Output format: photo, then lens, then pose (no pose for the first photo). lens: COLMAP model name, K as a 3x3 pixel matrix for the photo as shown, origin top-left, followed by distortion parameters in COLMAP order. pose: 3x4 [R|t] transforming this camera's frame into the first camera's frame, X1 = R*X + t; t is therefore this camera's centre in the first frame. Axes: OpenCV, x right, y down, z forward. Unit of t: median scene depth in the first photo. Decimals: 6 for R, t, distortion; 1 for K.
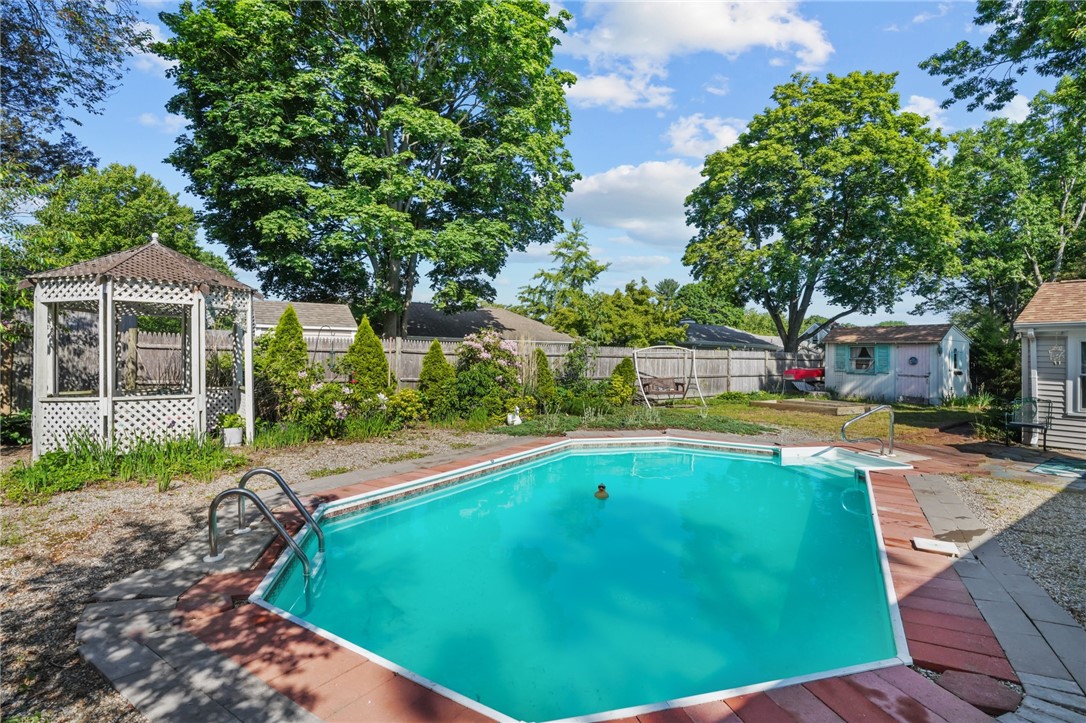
lens RADIAL K [[505.4, 0, 538.7], [0, 505.4, 362.9], [0, 0, 1]] dist [-0.074103, 0.030160]
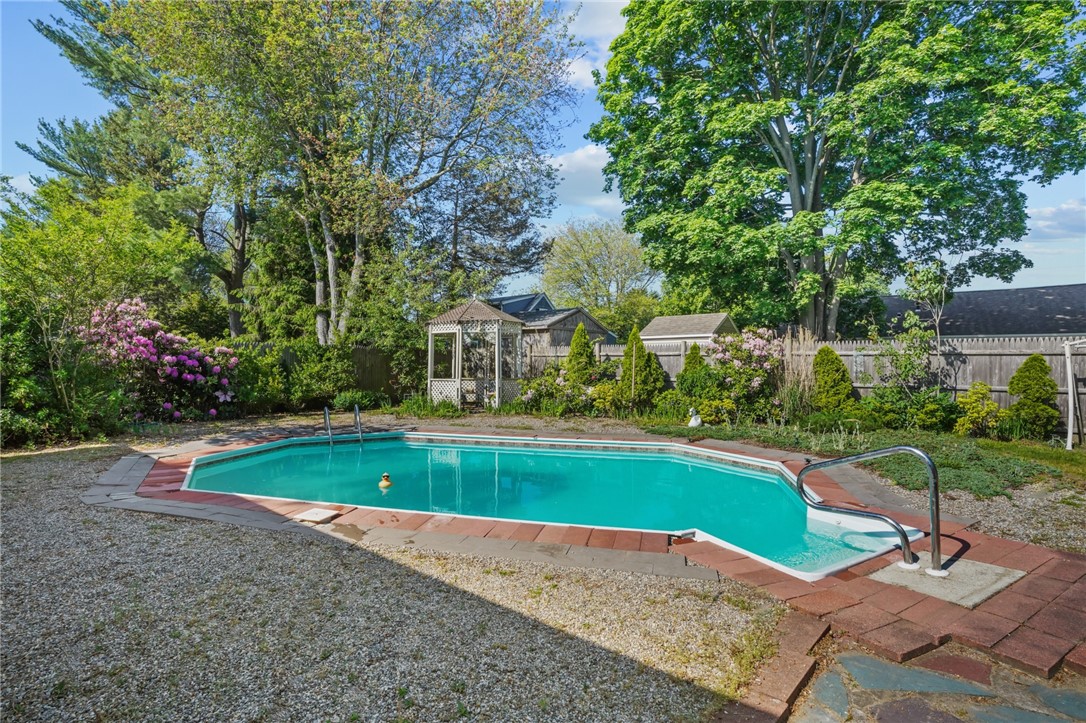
lens RADIAL K [[505.4, 0, 538.7], [0, 505.4, 362.9], [0, 0, 1]] dist [-0.074103, 0.030160]
pose [[0.301563, -0.011353, -0.953379, 1.232589], [-0.007313, 0.999872, -0.014219, 0.026254], [0.953418, 0.011260, 0.301442, 0.686558]]
